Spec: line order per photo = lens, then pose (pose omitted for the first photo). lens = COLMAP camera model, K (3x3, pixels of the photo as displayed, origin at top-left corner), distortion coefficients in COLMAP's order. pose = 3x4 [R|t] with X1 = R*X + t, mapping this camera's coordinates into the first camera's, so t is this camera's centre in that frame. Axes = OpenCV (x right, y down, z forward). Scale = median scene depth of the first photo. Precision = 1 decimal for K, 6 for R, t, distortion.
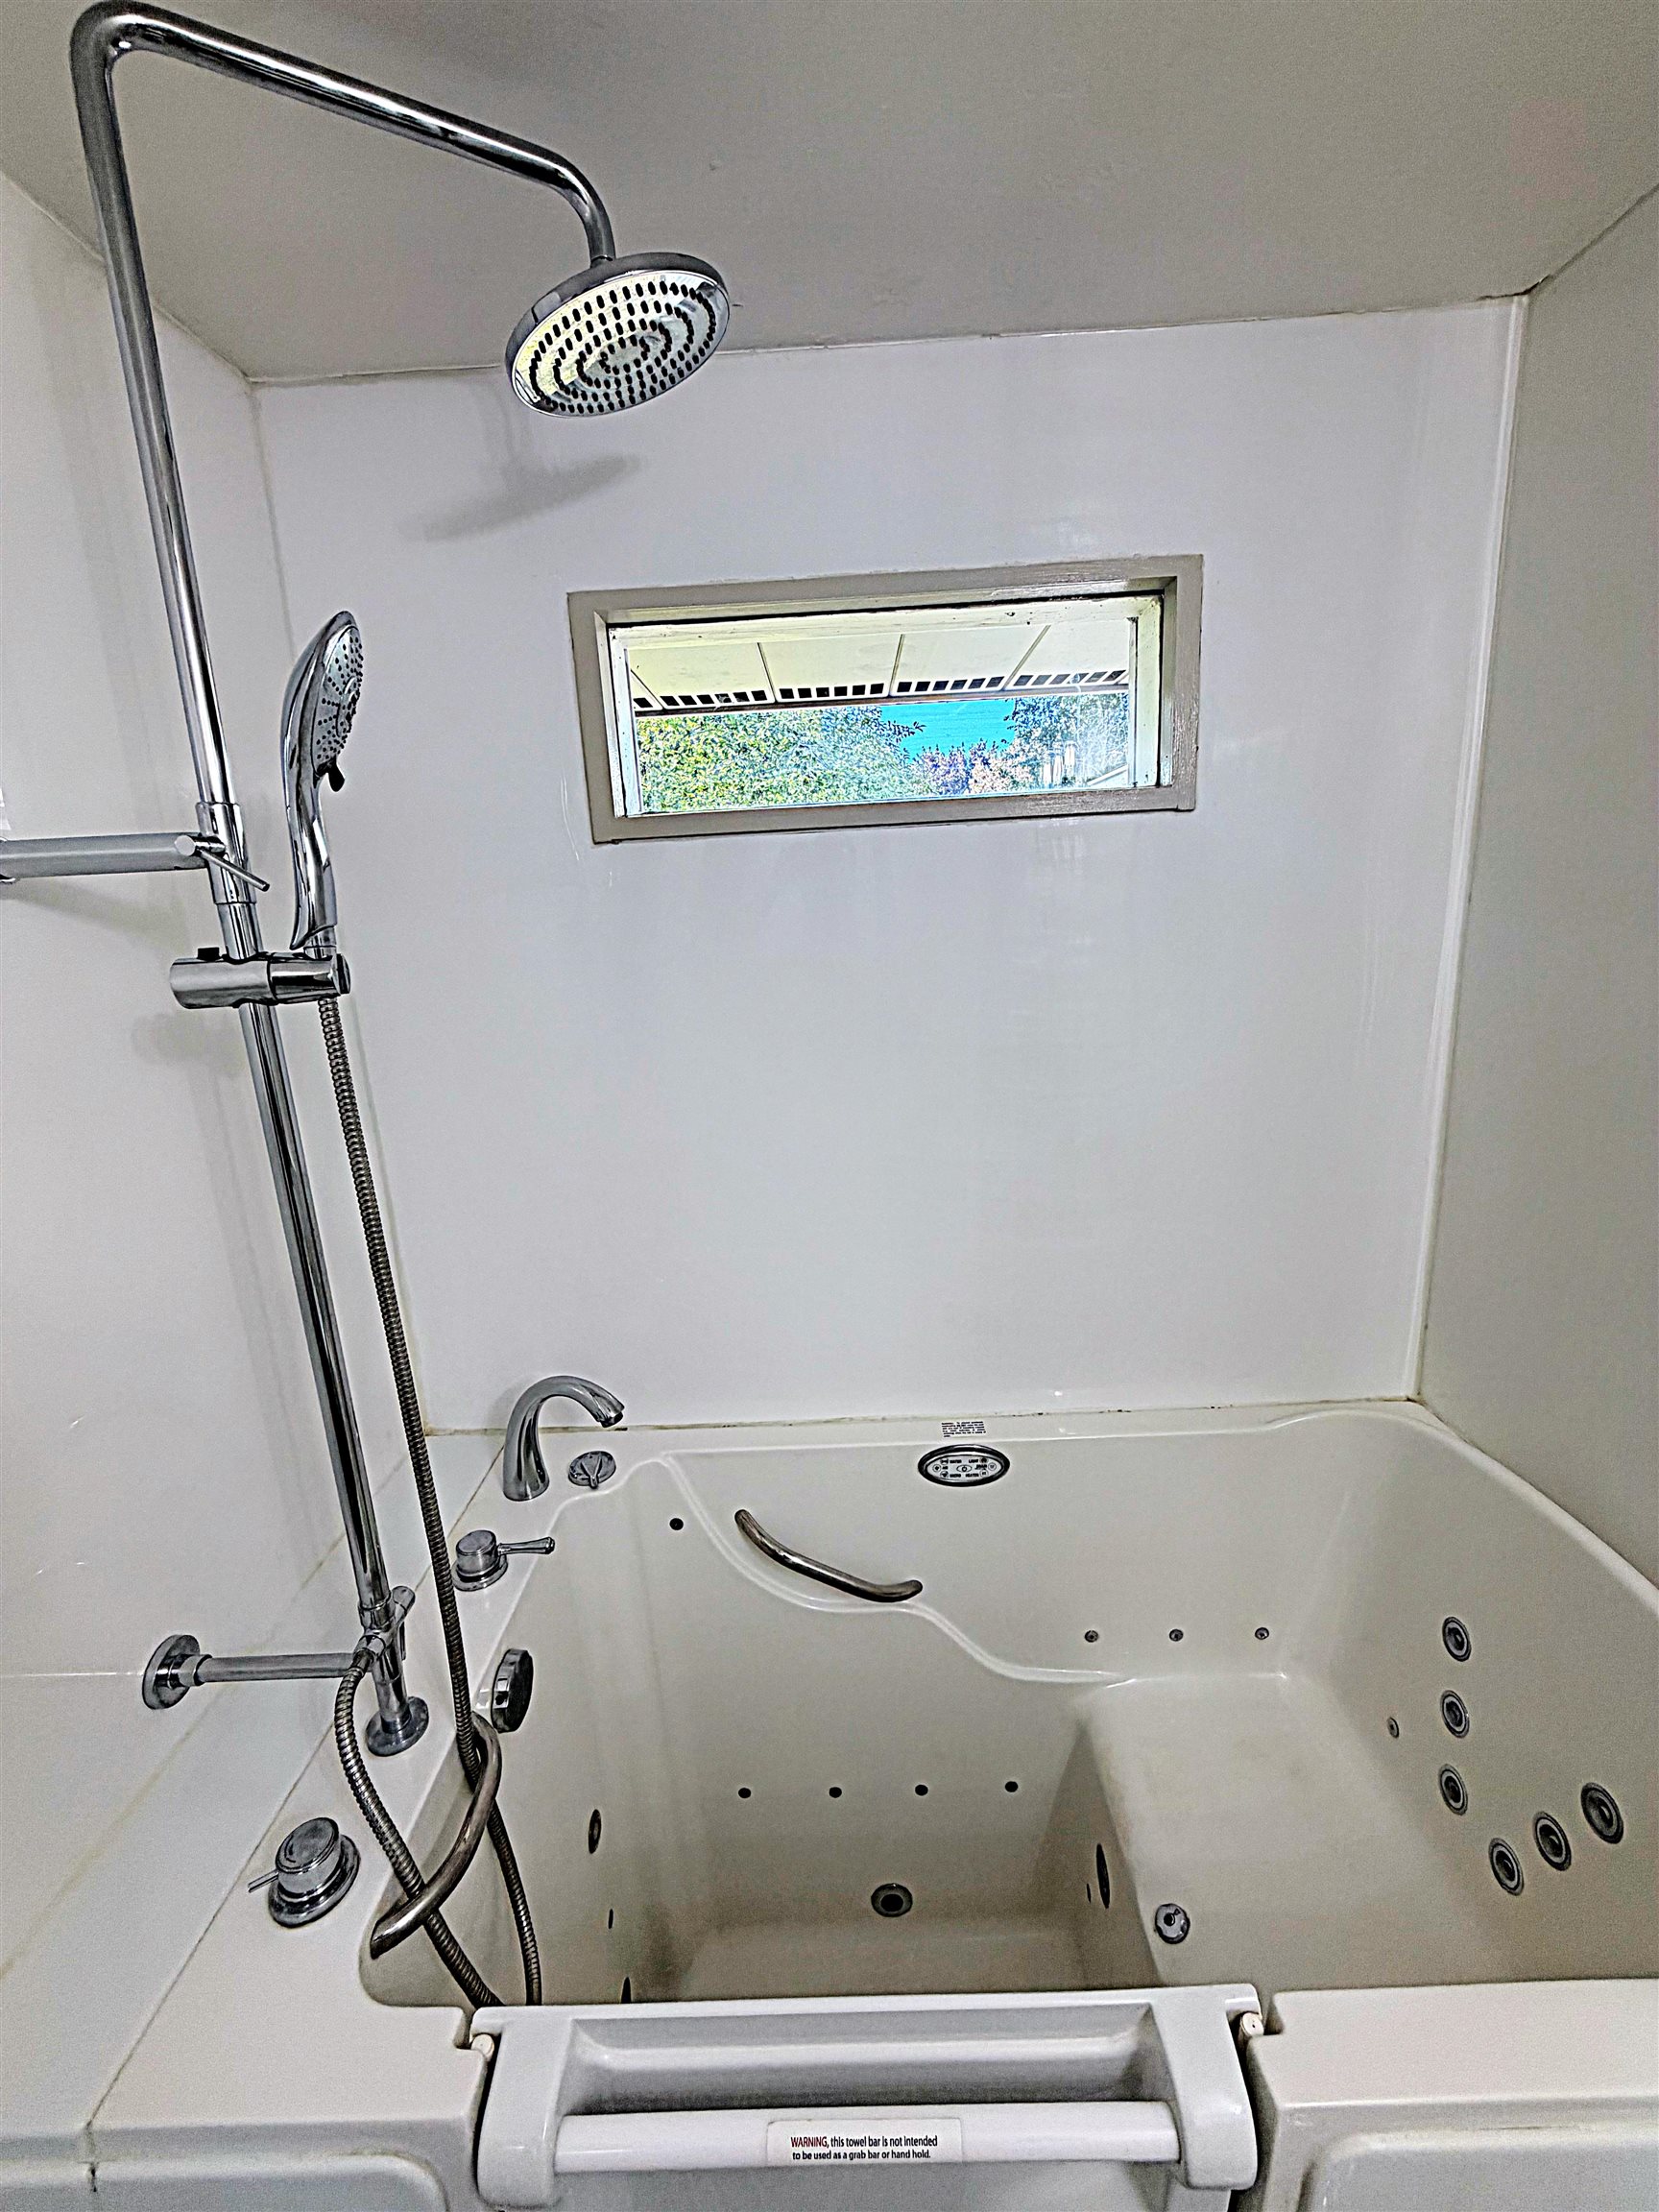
lens RADIAL K [[881.3, 0, 835.4], [0, 881.3, 1096.7], [0, 0, 1]] dist [-0.000285, -0.000003]
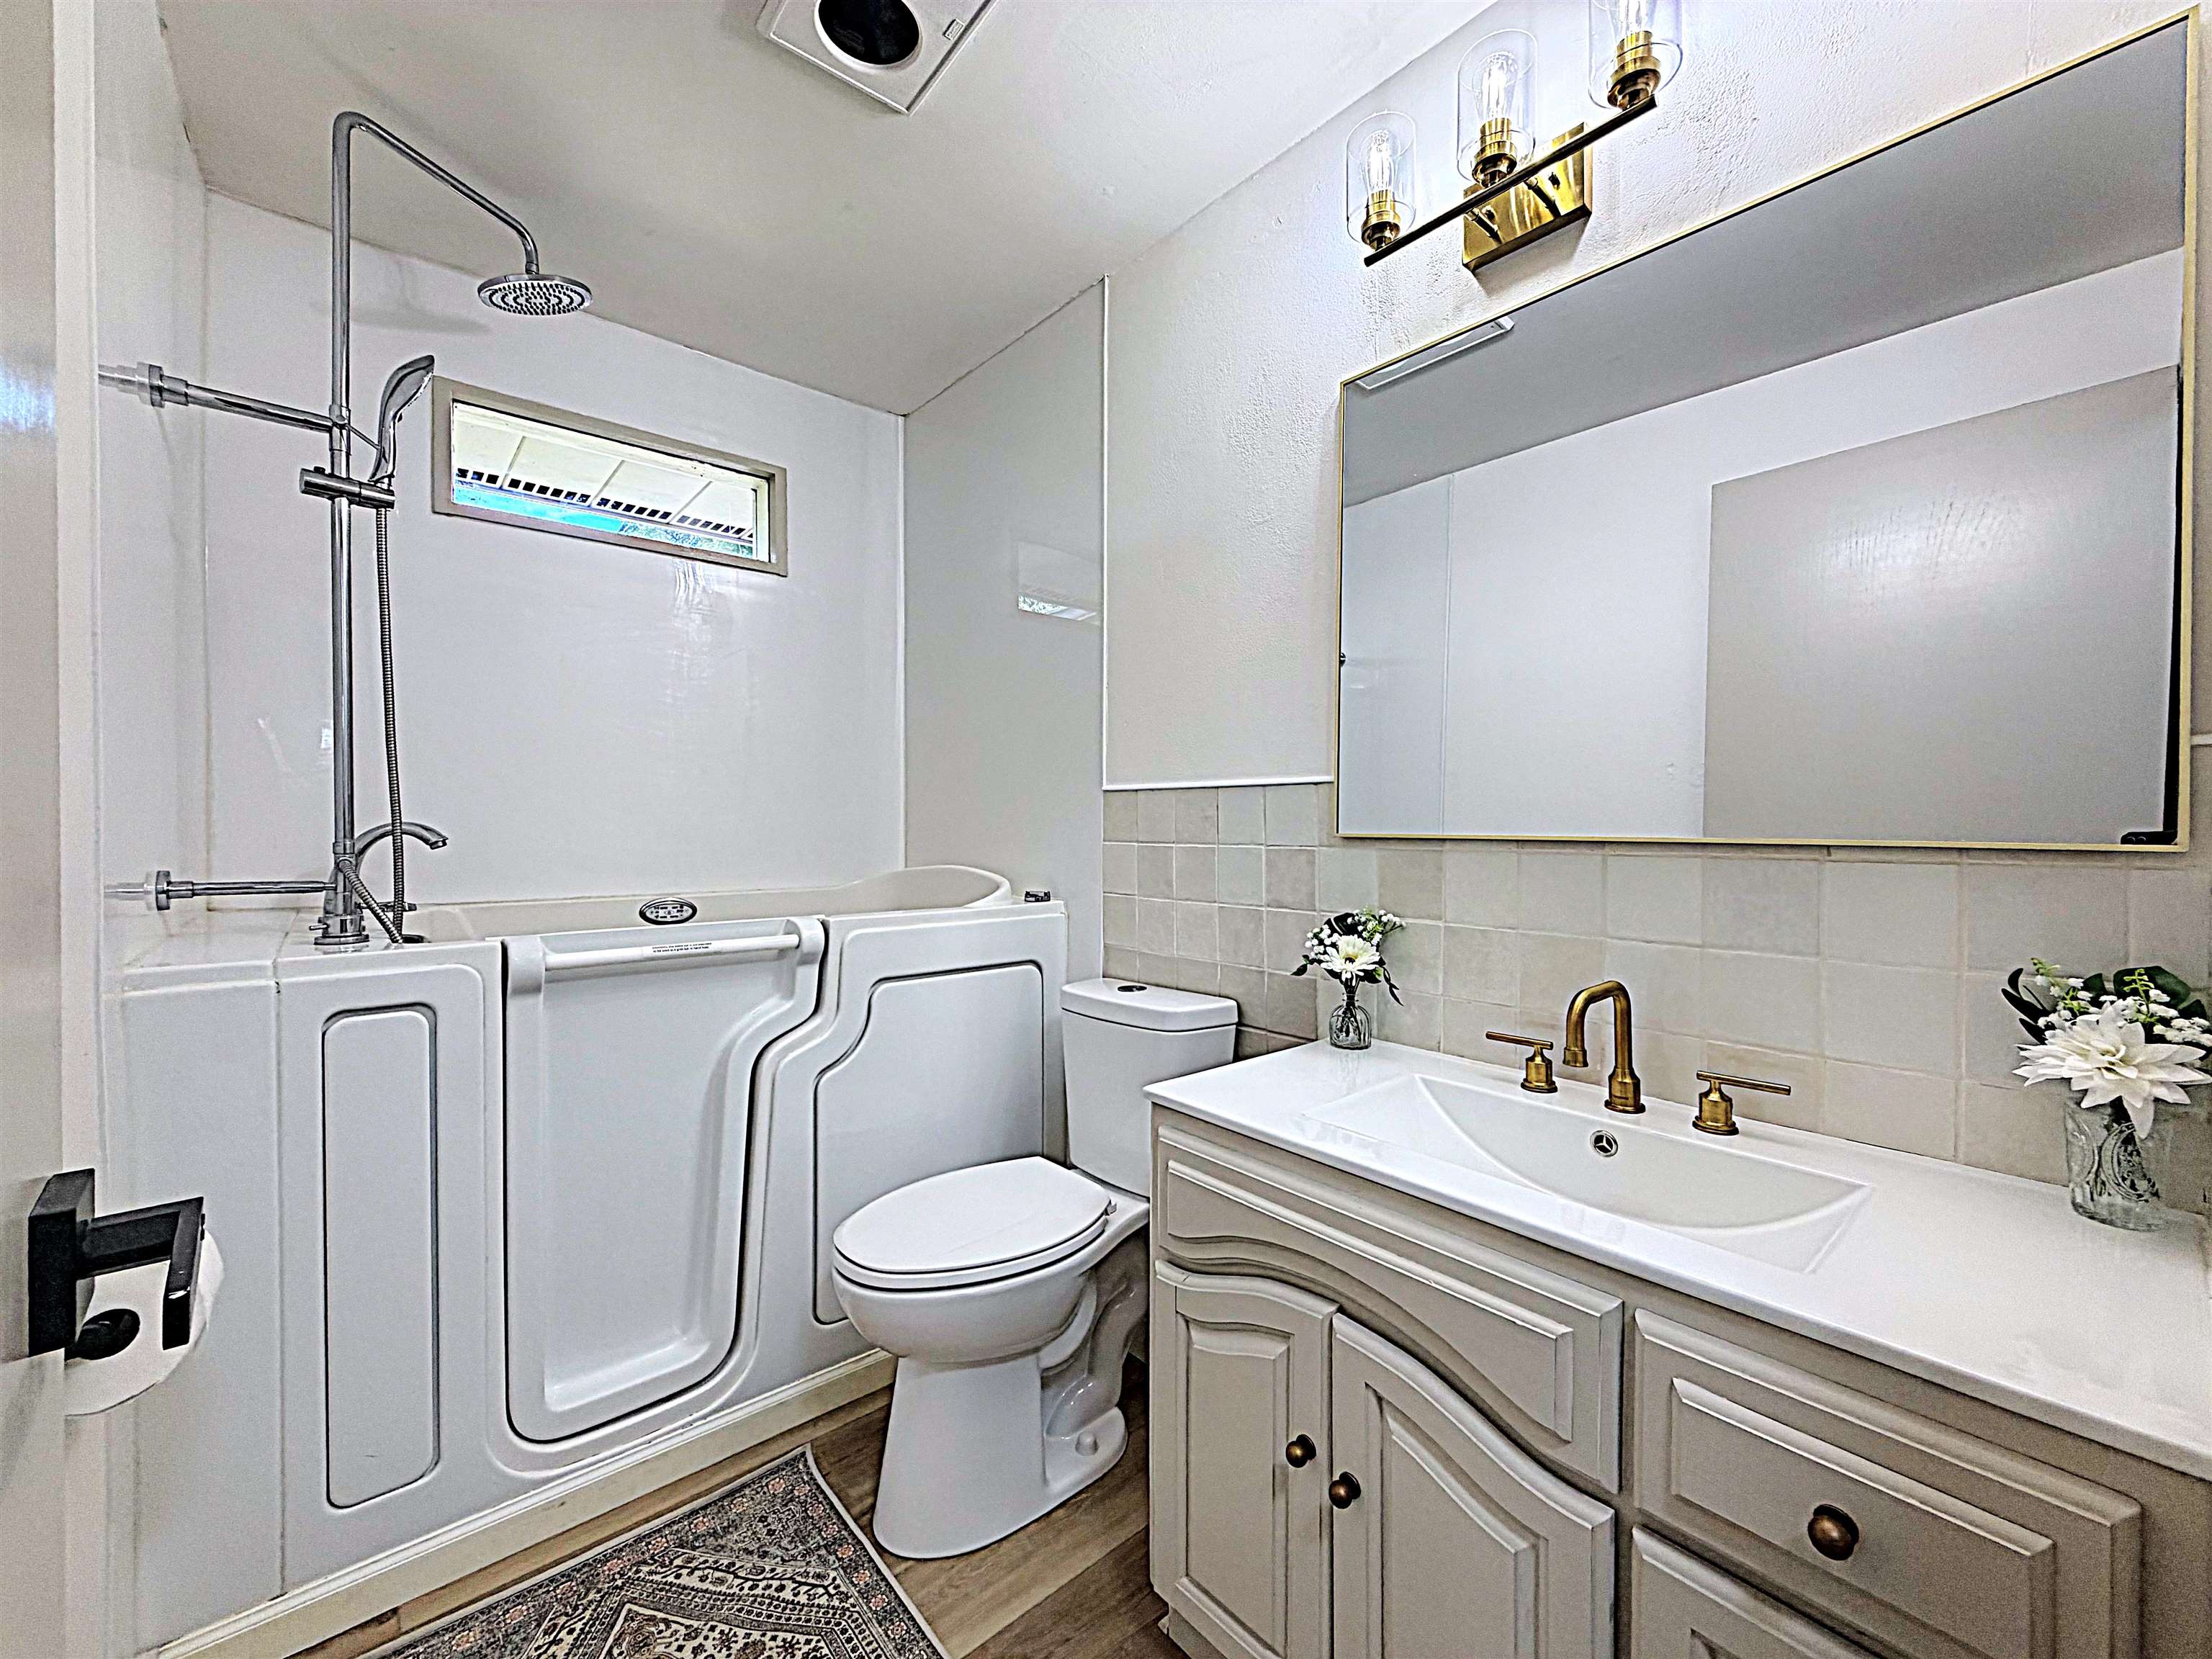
lens RADIAL K [[881.3, 0, 1099.6], [0, 881.3, 828.8], [0, 0, 1]] dist [-0.000285, -0.000003]
pose [[0.753065, 0.045828, 0.656348, -0.417721], [0.104271, 0.976651, -0.187828, 0.790761], [-0.649631, 0.209885, 0.730703, -0.971969]]
